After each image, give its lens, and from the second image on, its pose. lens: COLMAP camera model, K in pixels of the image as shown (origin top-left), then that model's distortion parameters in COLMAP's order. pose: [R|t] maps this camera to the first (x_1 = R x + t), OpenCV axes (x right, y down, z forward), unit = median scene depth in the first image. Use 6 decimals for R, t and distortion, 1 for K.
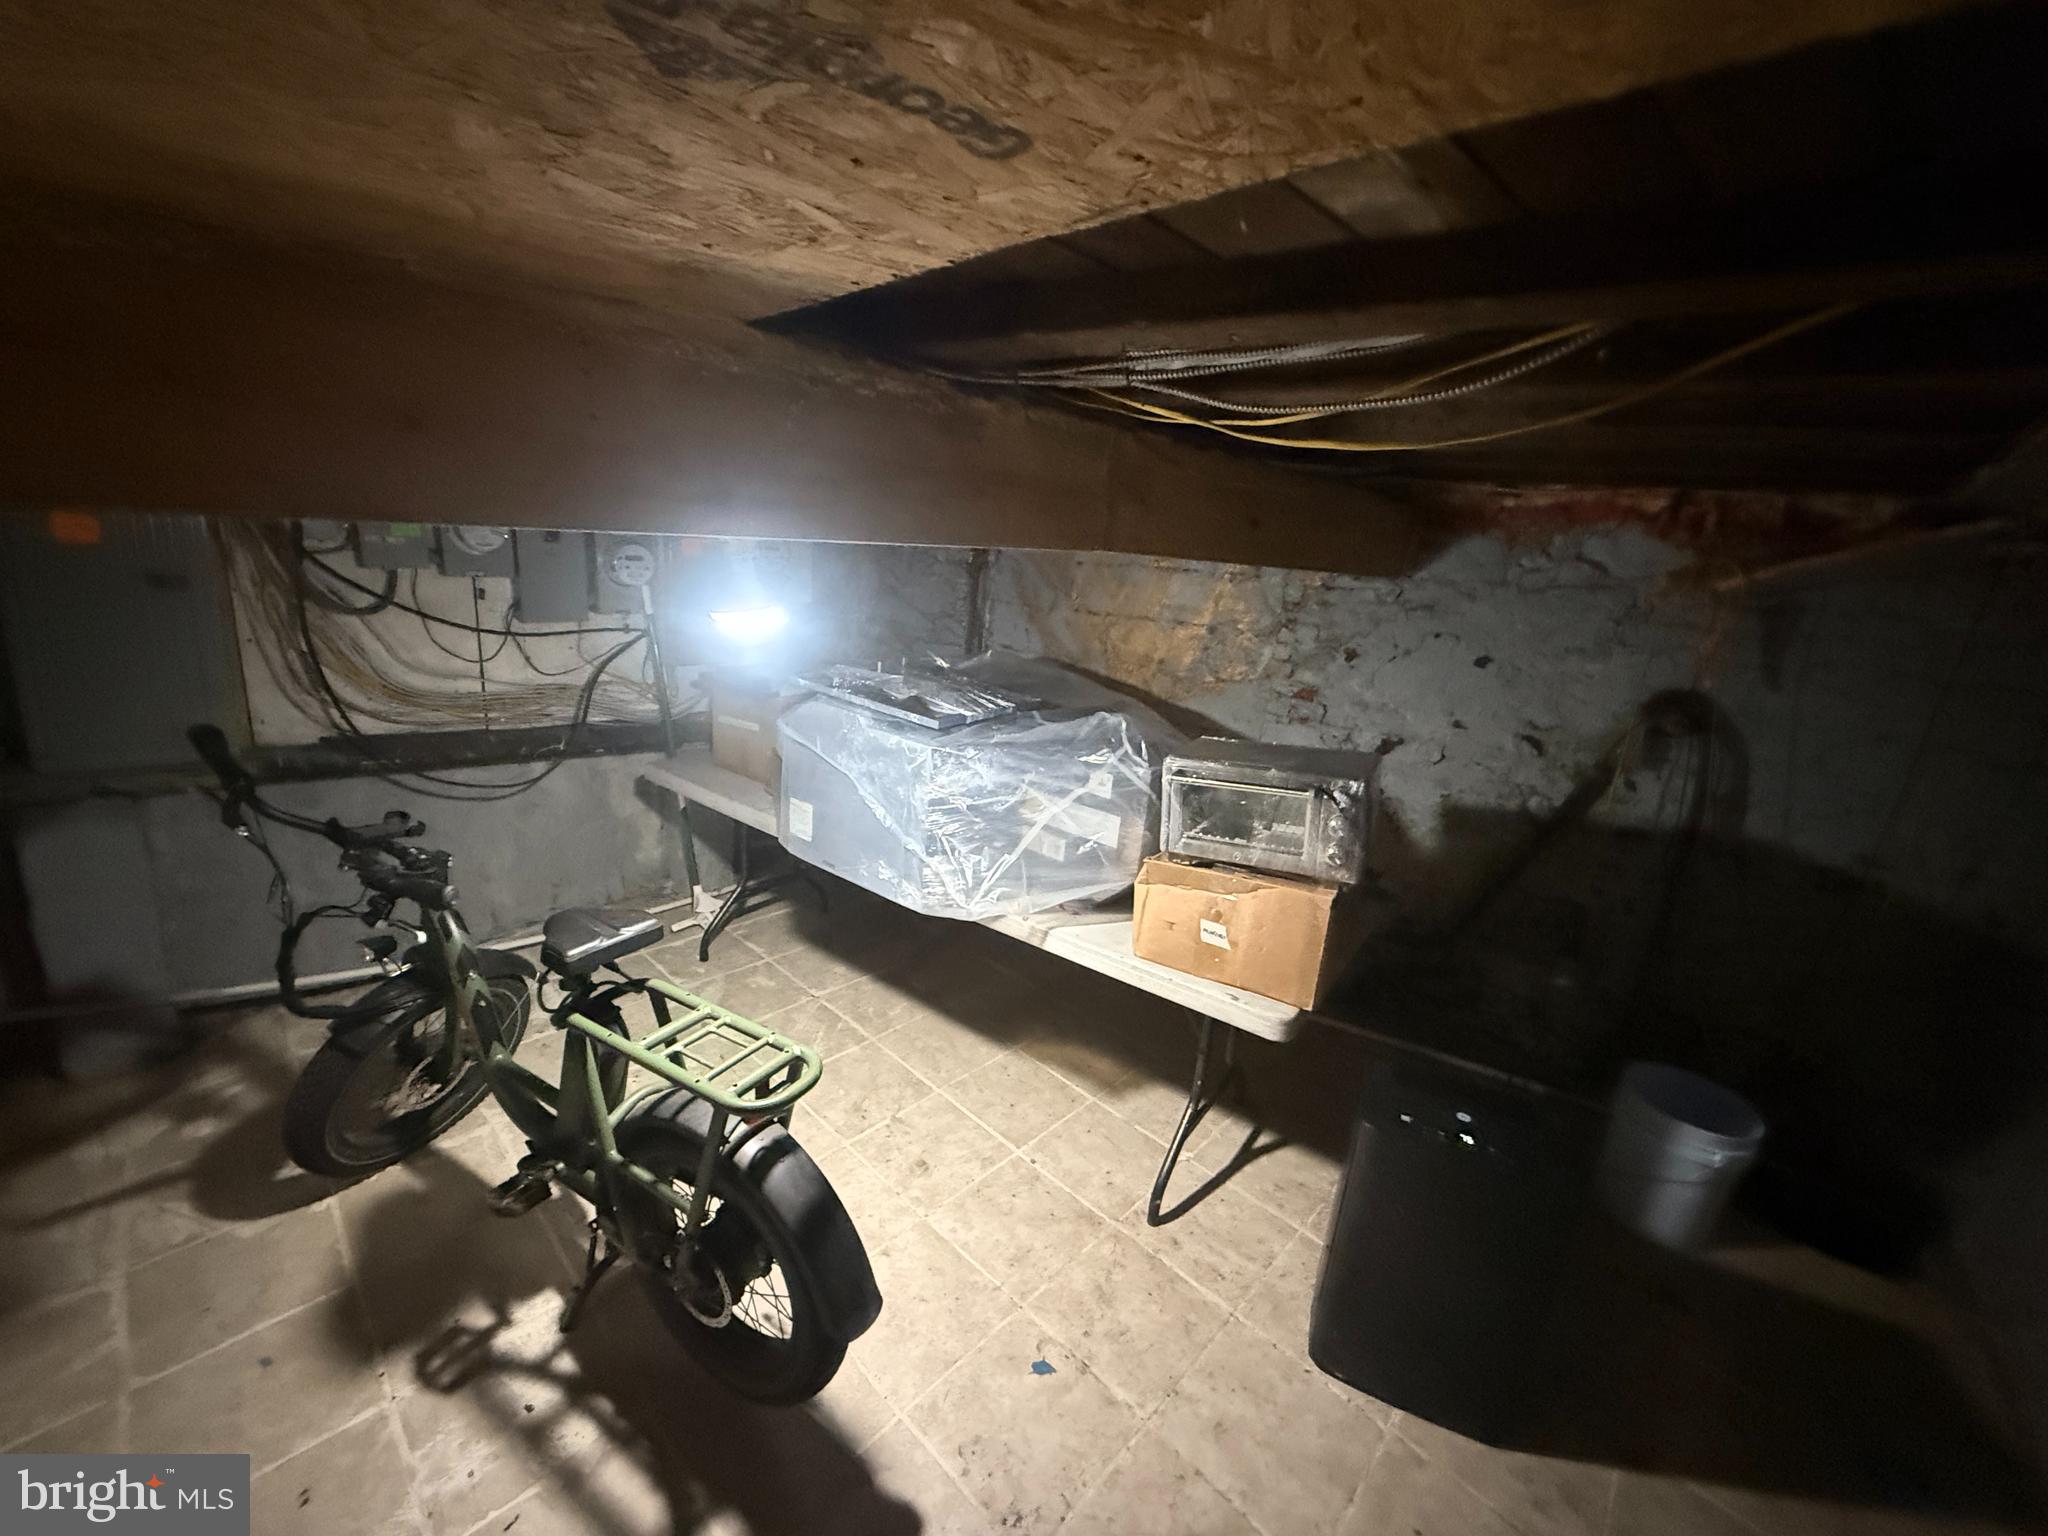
lens RADIAL K [[810.0, 0, 1020.4], [0, 810.0, 766.5], [0, 0, 1]] dist [-0.000486, -0.000077]
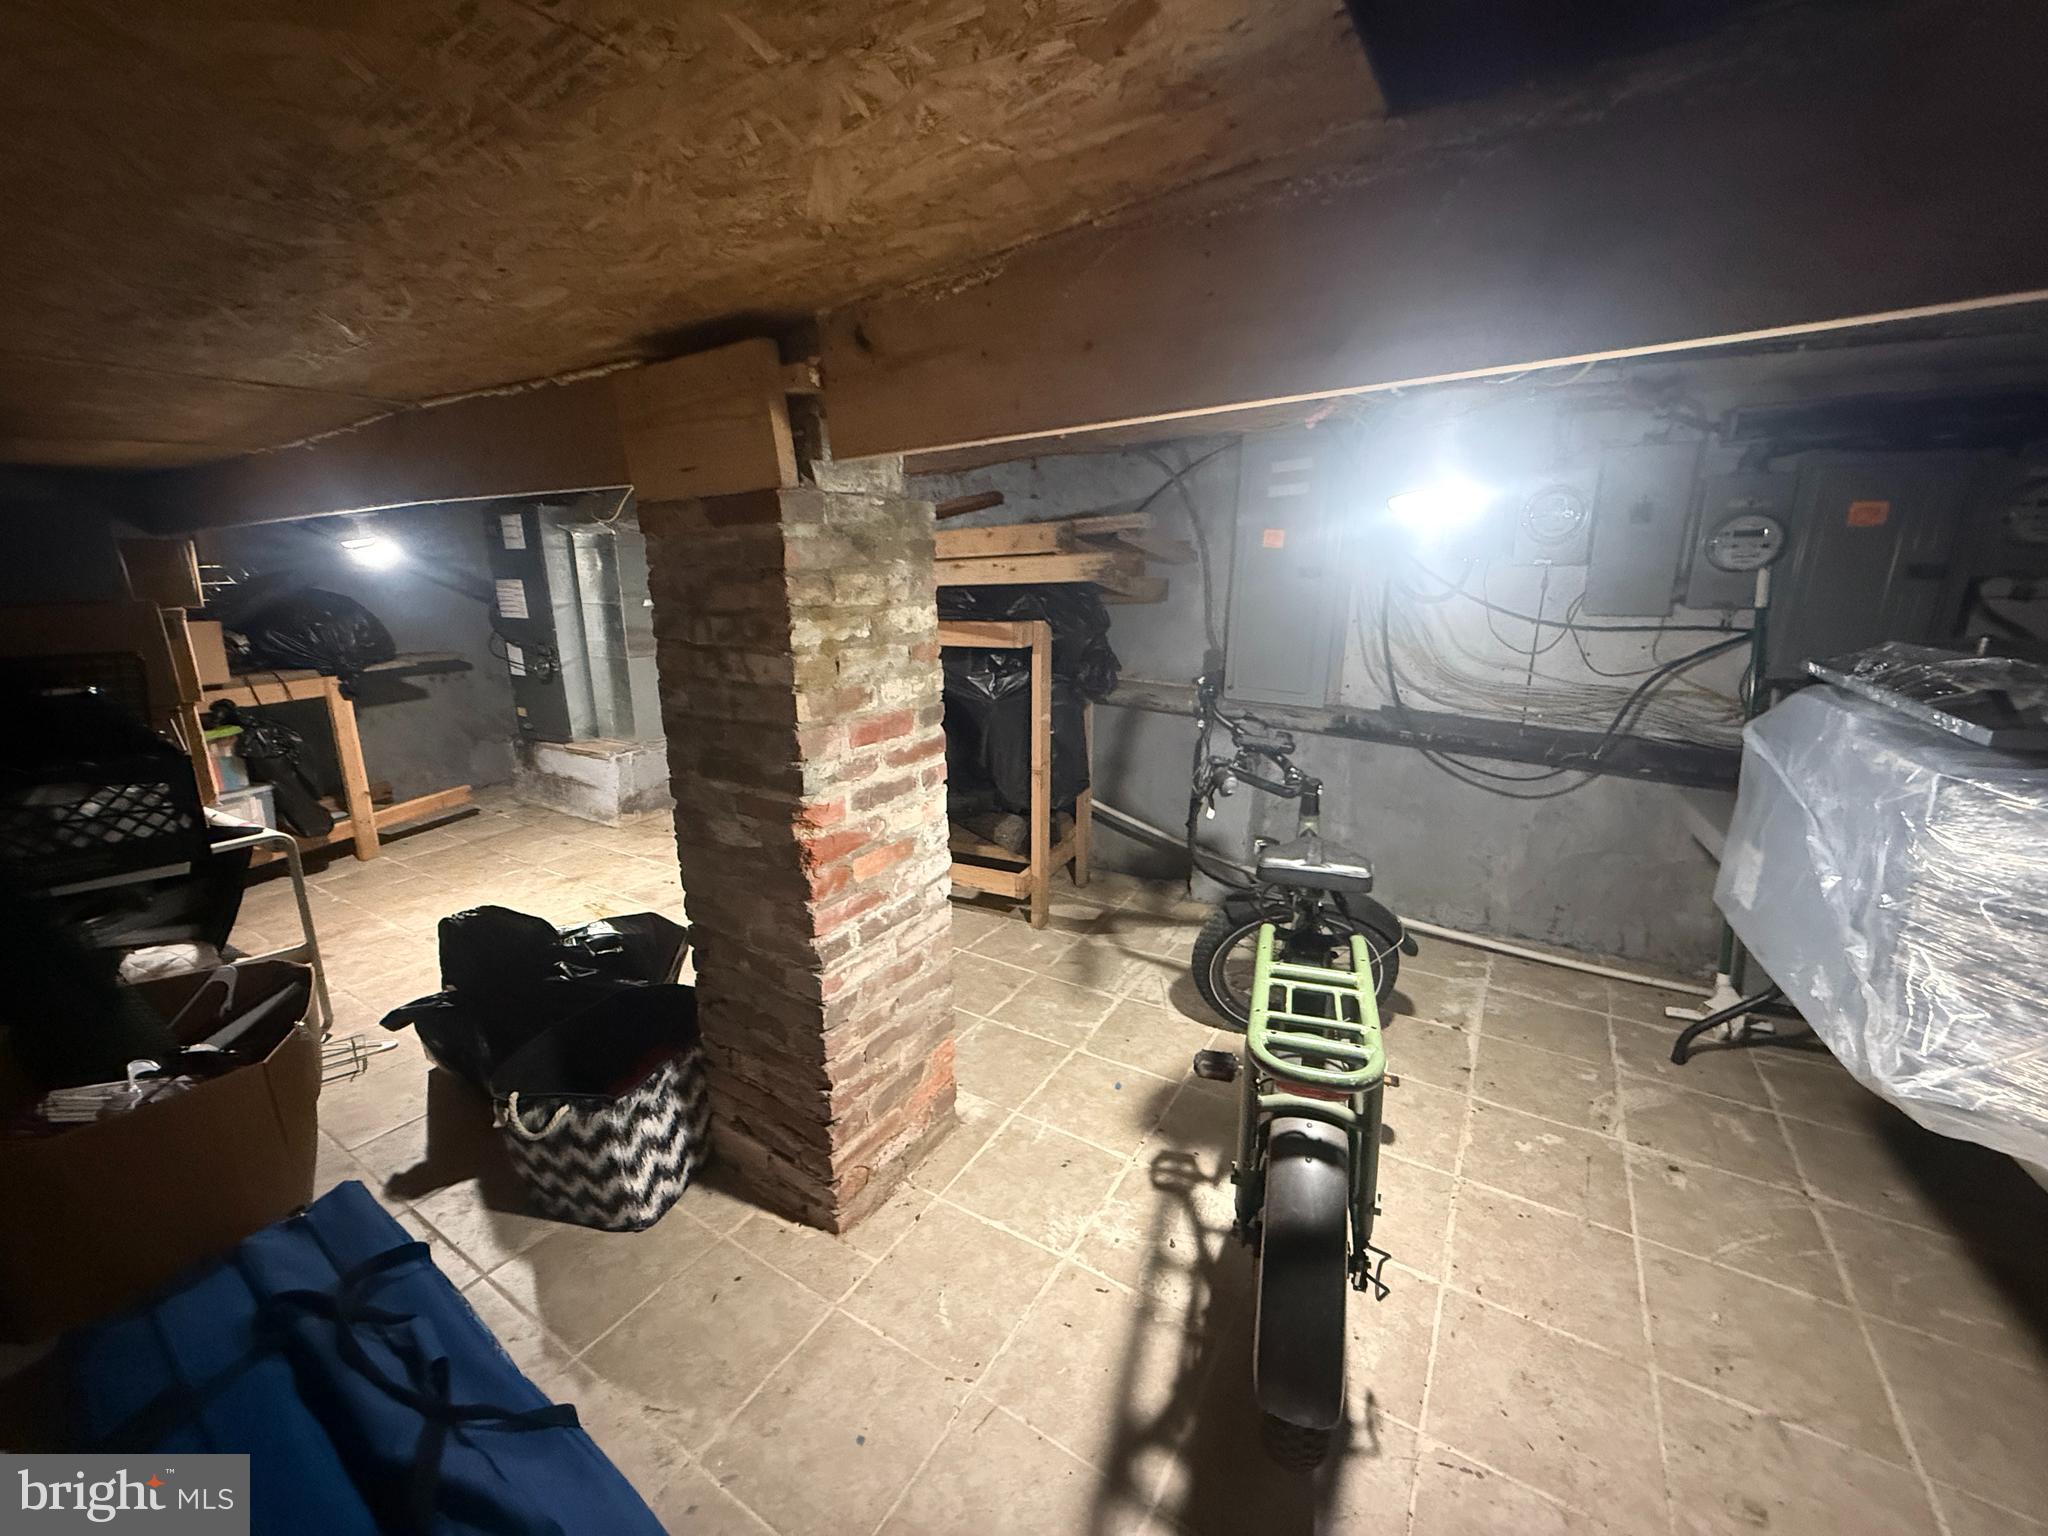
lens RADIAL K [[810.0, 0, 1020.4], [0, 810.0, 766.5], [0, 0, 1]] dist [-0.000486, -0.000077]
pose [[0.201877, 0.165912, -0.965256, 0.207592], [-0.233231, 0.965339, 0.117148, 0.037135], [0.951236, 0.201478, 0.233576, 0.241956]]
